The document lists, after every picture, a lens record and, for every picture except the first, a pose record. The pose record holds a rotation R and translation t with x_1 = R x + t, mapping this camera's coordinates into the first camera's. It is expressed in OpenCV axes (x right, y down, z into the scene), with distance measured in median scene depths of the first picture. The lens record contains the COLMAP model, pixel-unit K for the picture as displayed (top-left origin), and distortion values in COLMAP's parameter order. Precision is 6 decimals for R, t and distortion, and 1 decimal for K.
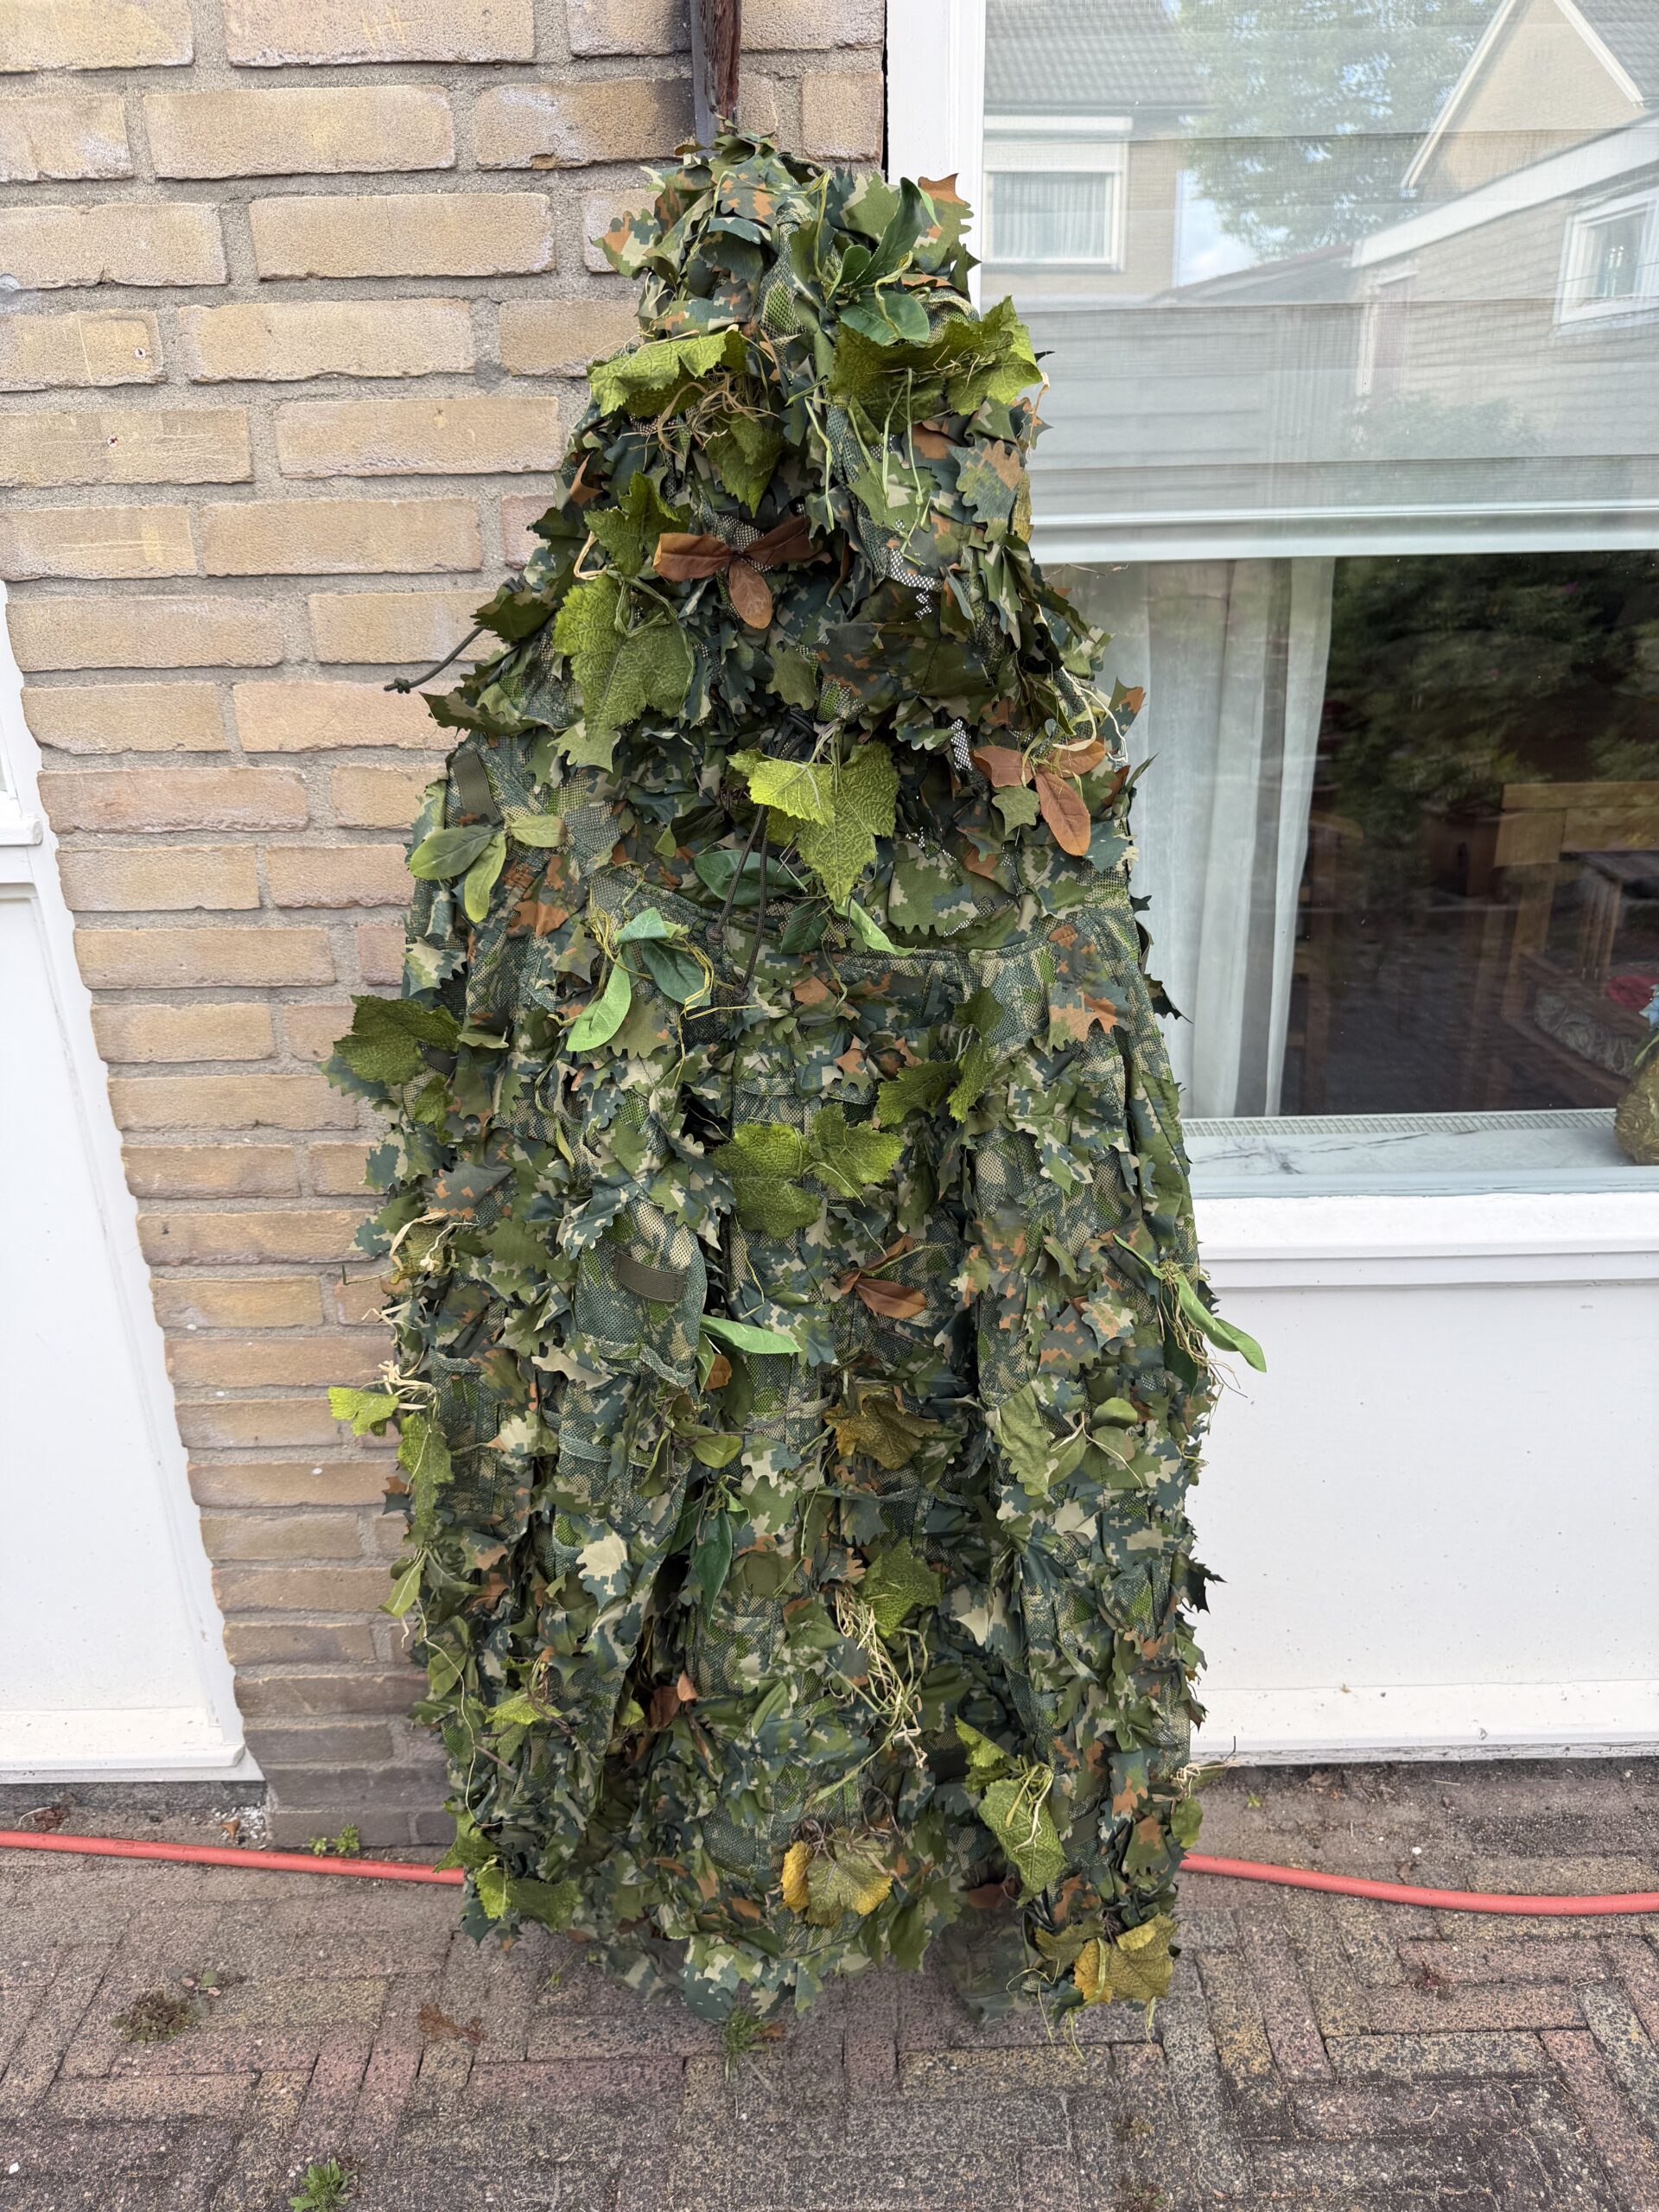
lens RADIAL K [[1580.4, 0, 828.7], [0, 1580.4, 1092.4], [0, 0, 1]] dist [-0.009104, -0.003799]
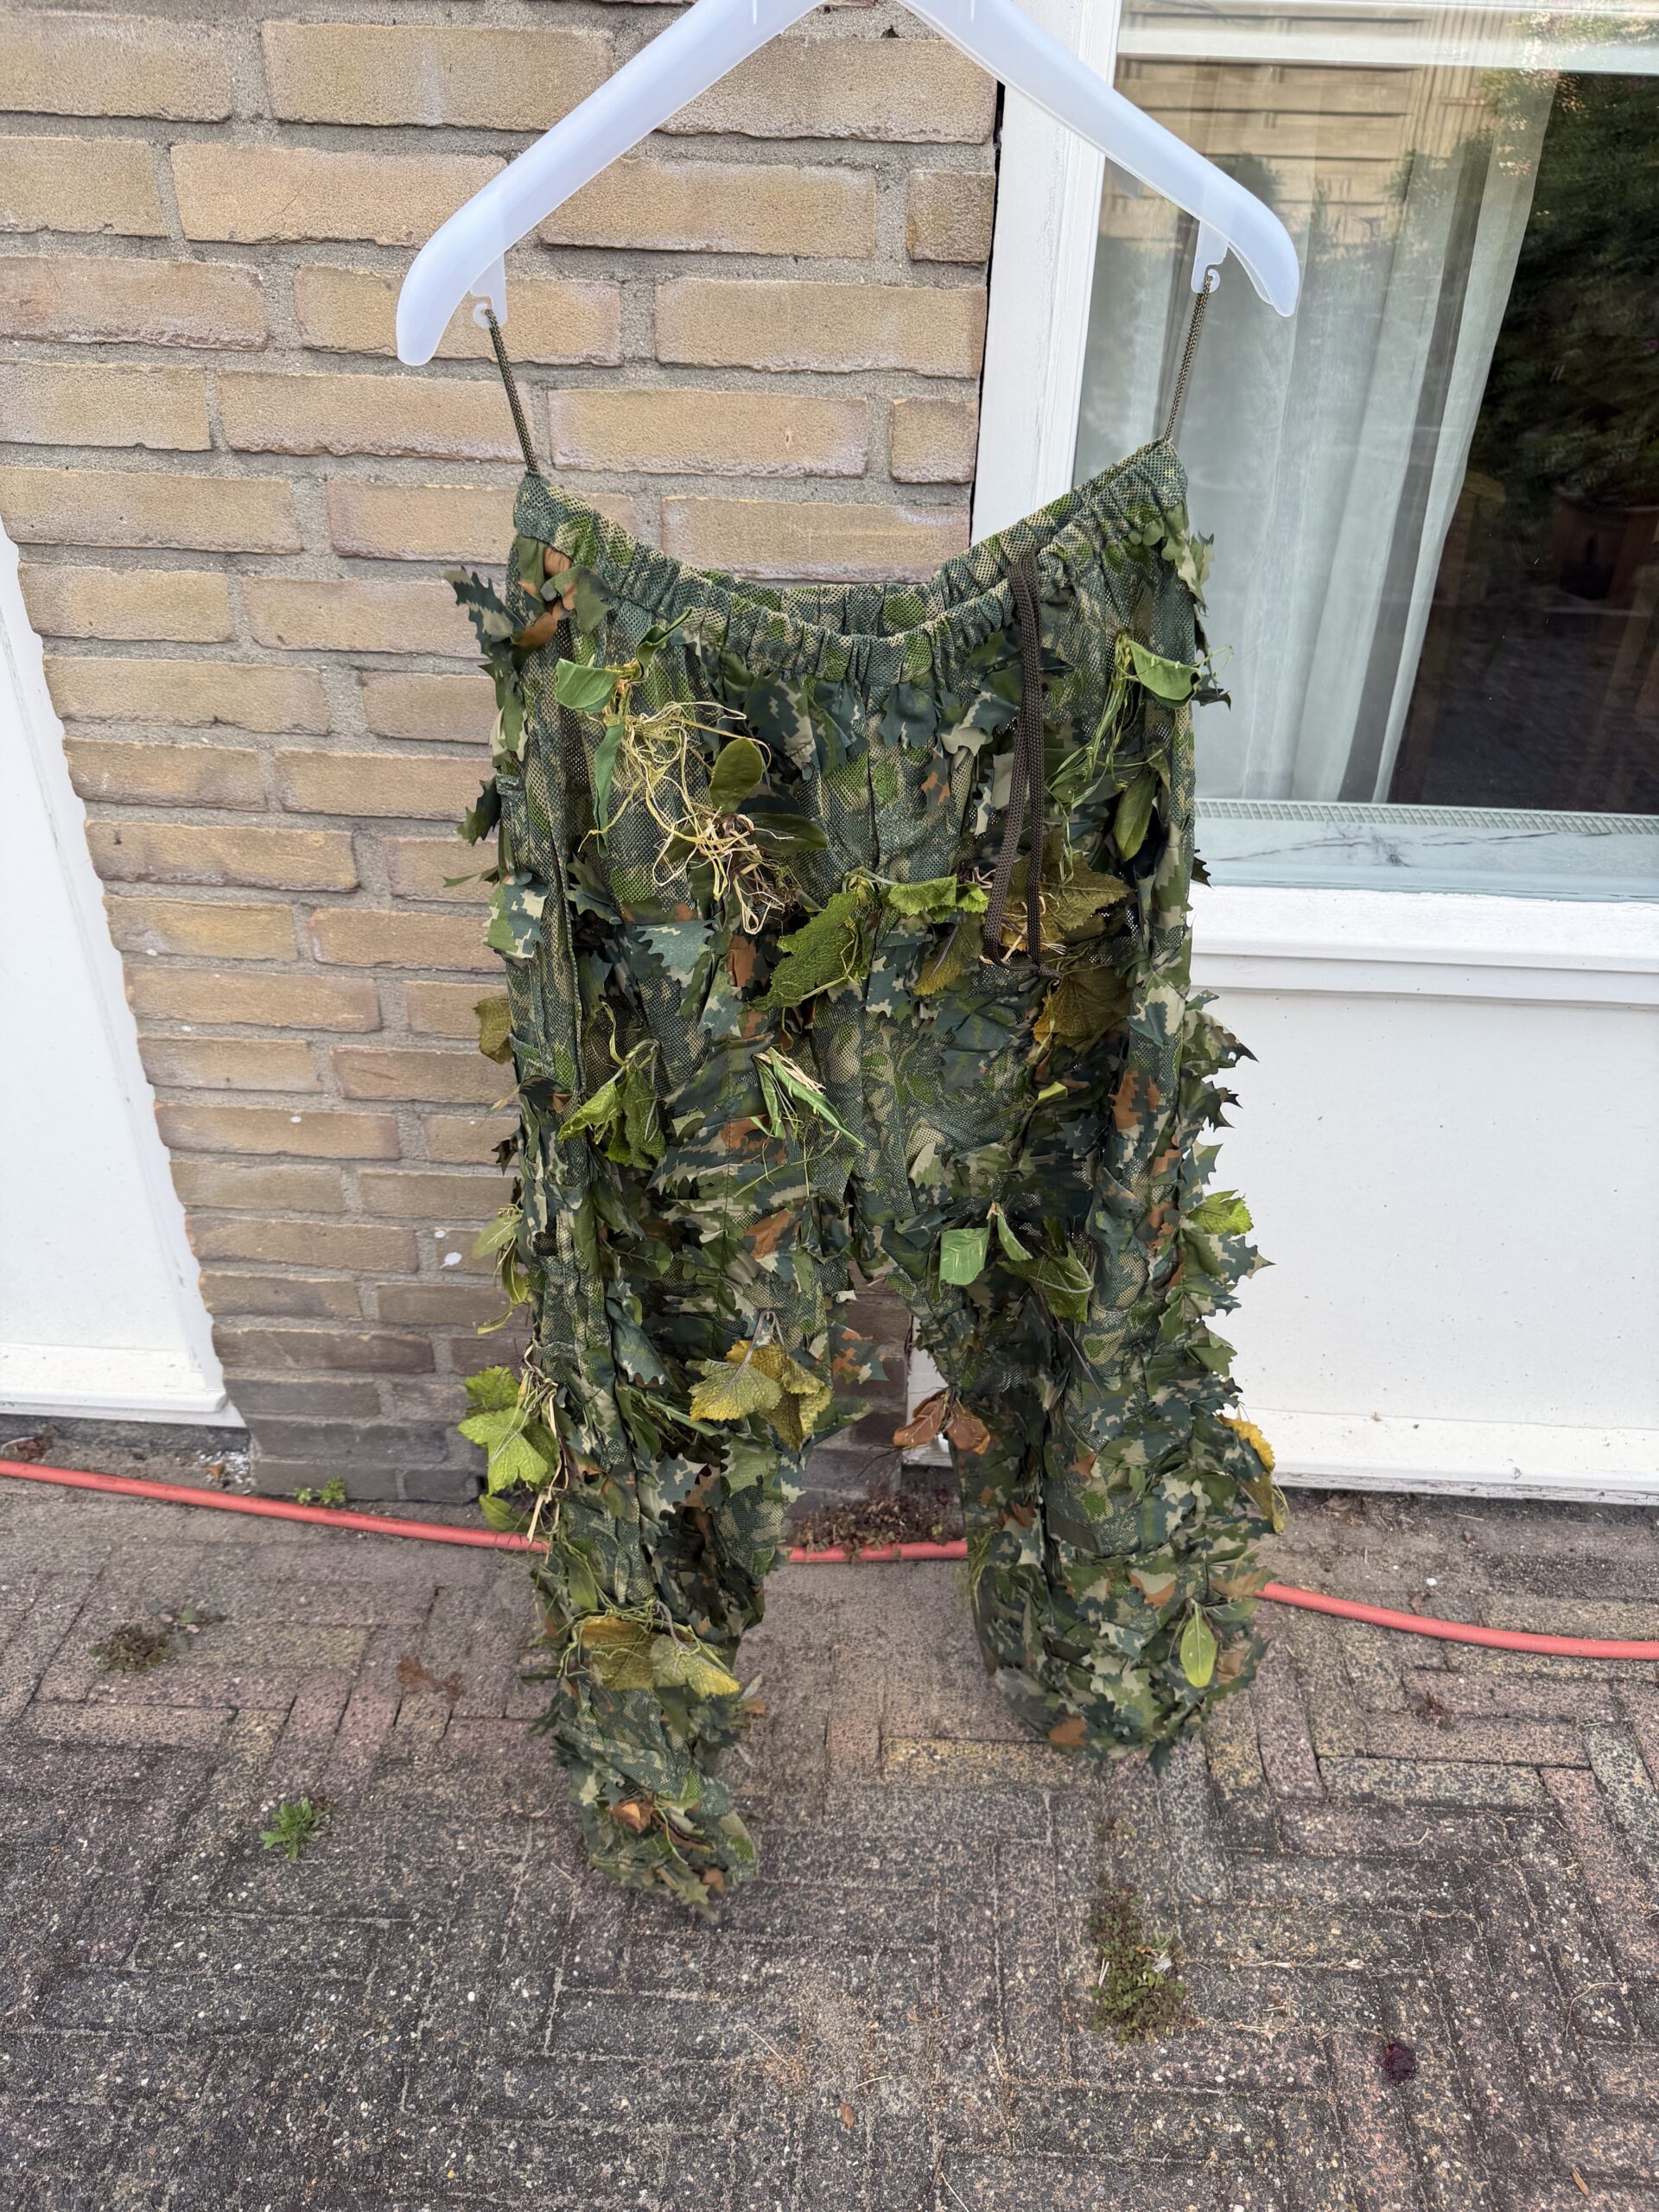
lens RADIAL K [[1580.4, 0, 836.7], [0, 1580.4, 1107.1], [0, 0, 1]] dist [-0.009104, -0.003799]
pose [[0.997570, 0.068853, -0.010638, -0.000624], [-0.065293, 0.977205, 0.202009, 0.028535], [0.024304, -0.200823, 0.979326, 0.115613]]
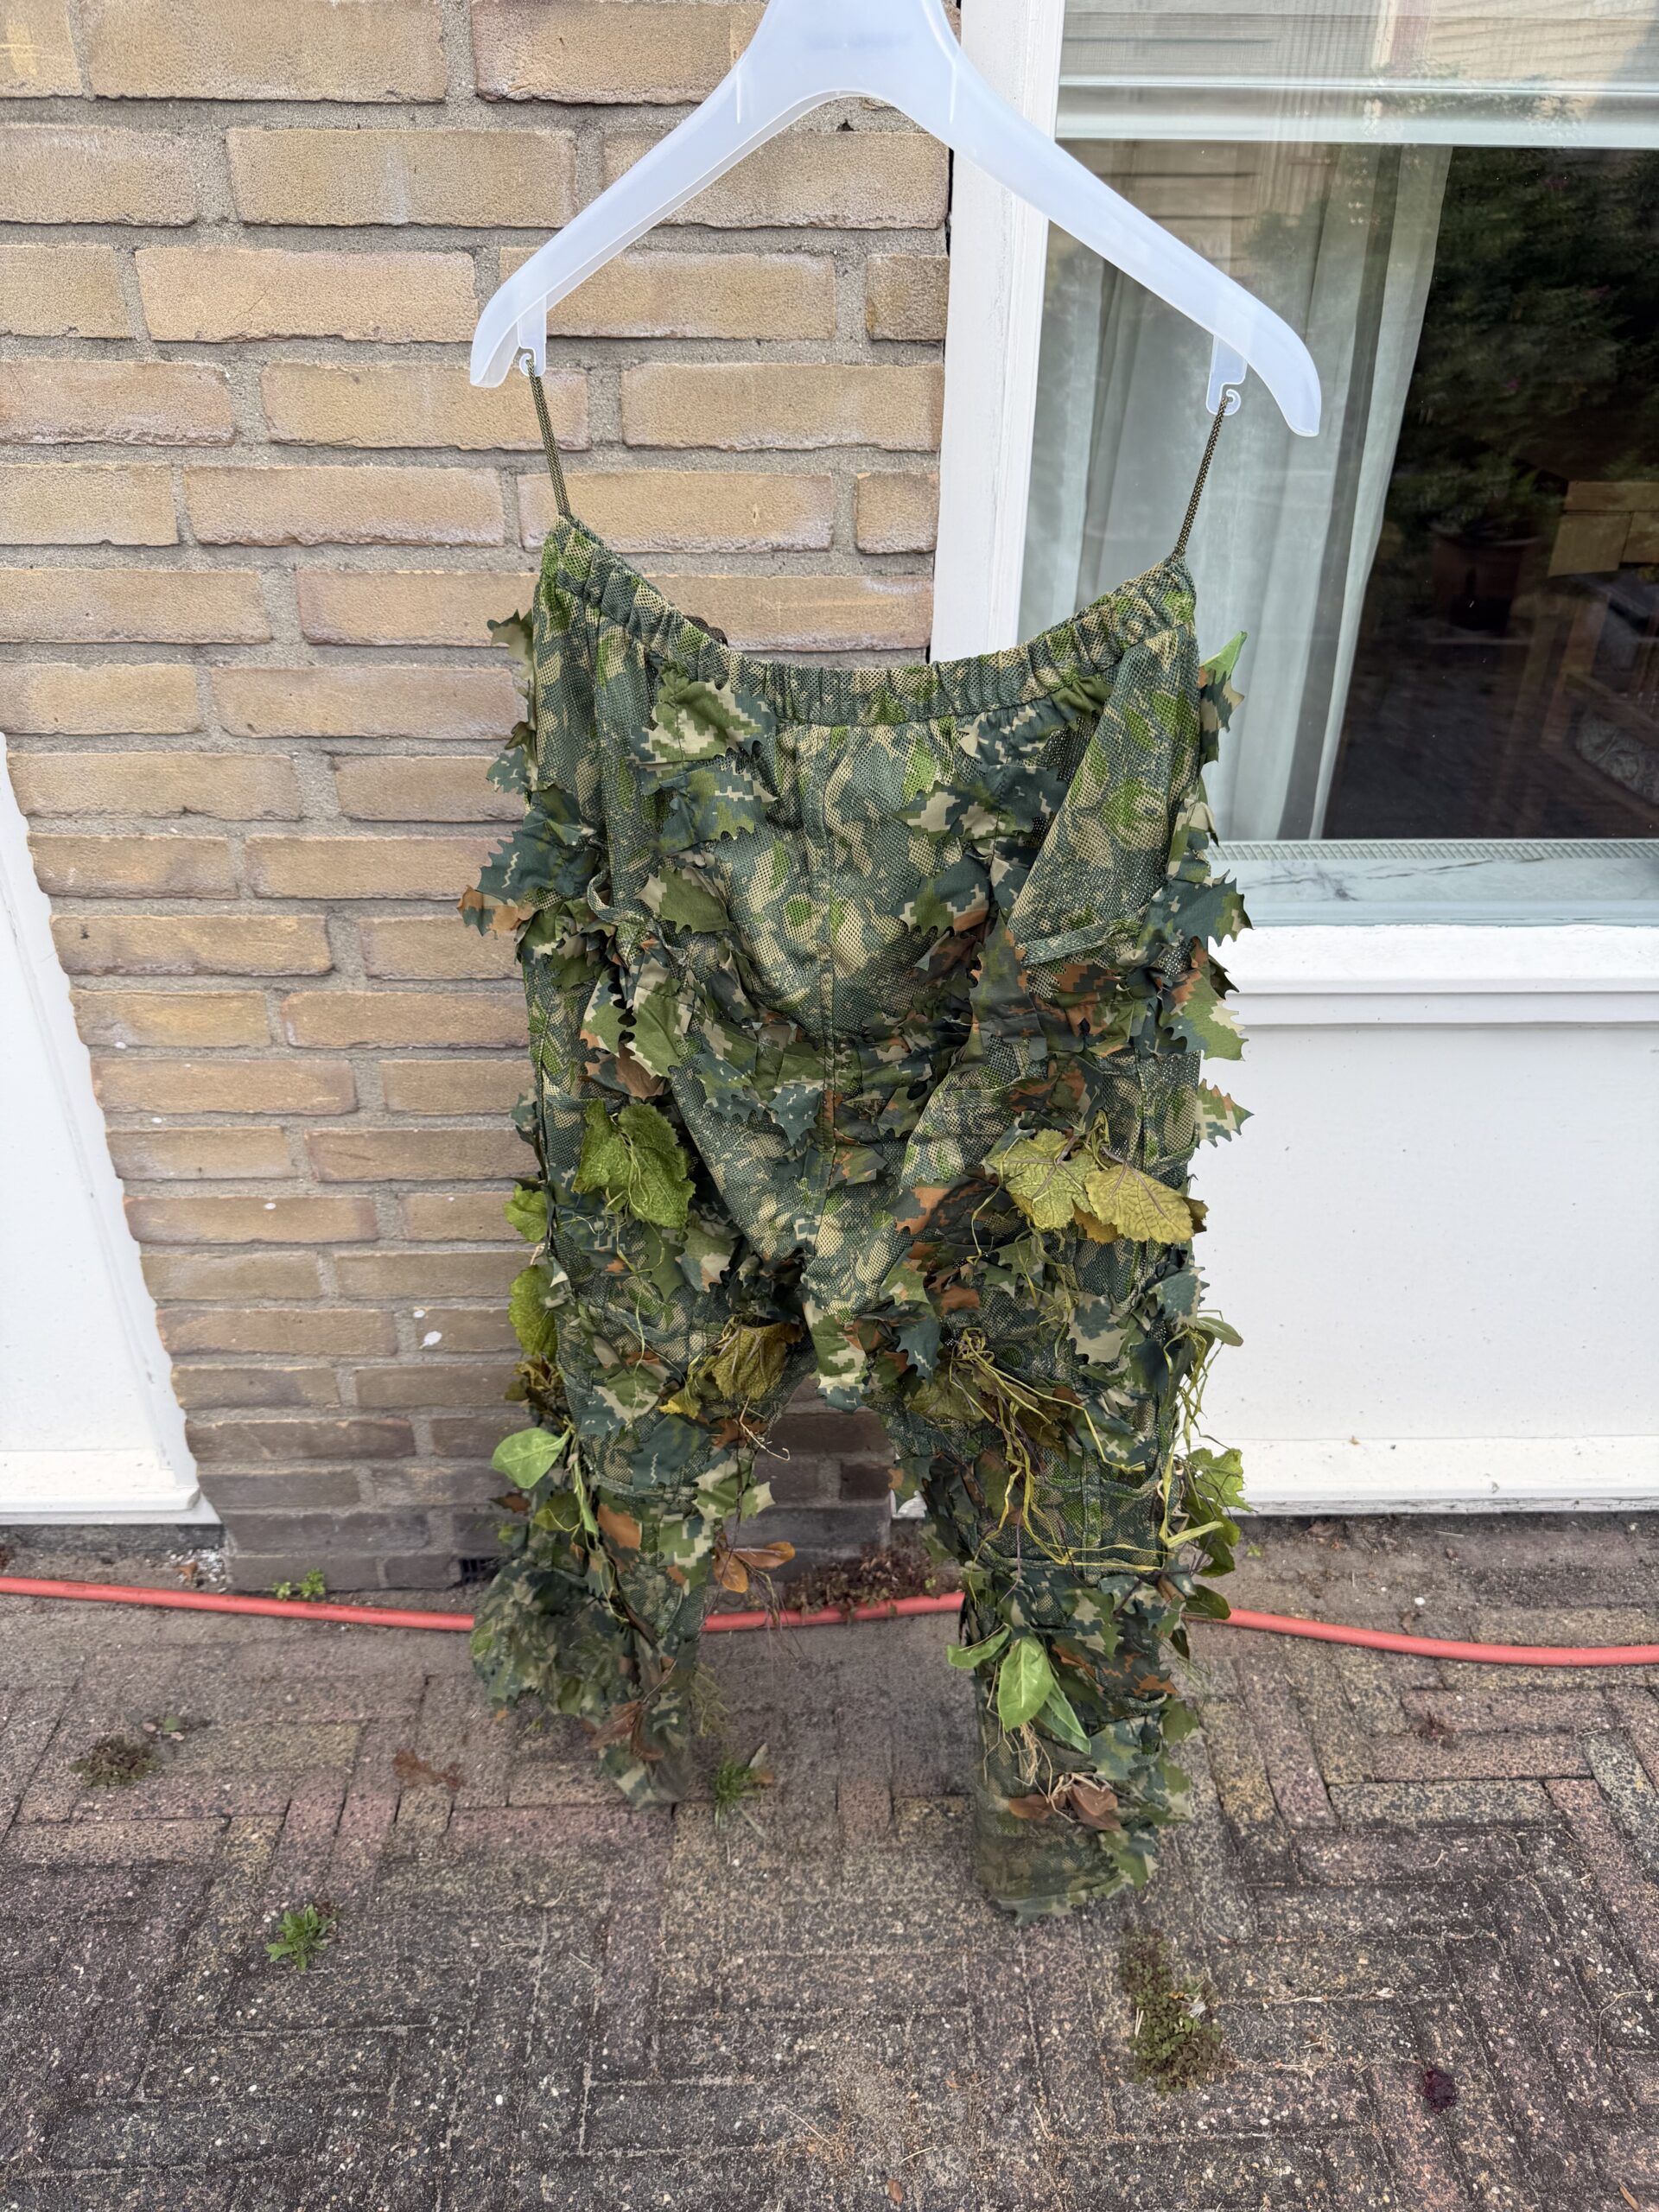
lens RADIAL K [[1580.4, 0, 824.4], [0, 1580.4, 1091.0], [0, 0, 1]] dist [-0.009104, -0.003799]
pose [[0.999184, 0.016857, 0.036692, -0.042138], [-0.022515, 0.986907, 0.159713, 0.024187], [-0.033519, -0.160409, 0.986481, 0.111715]]
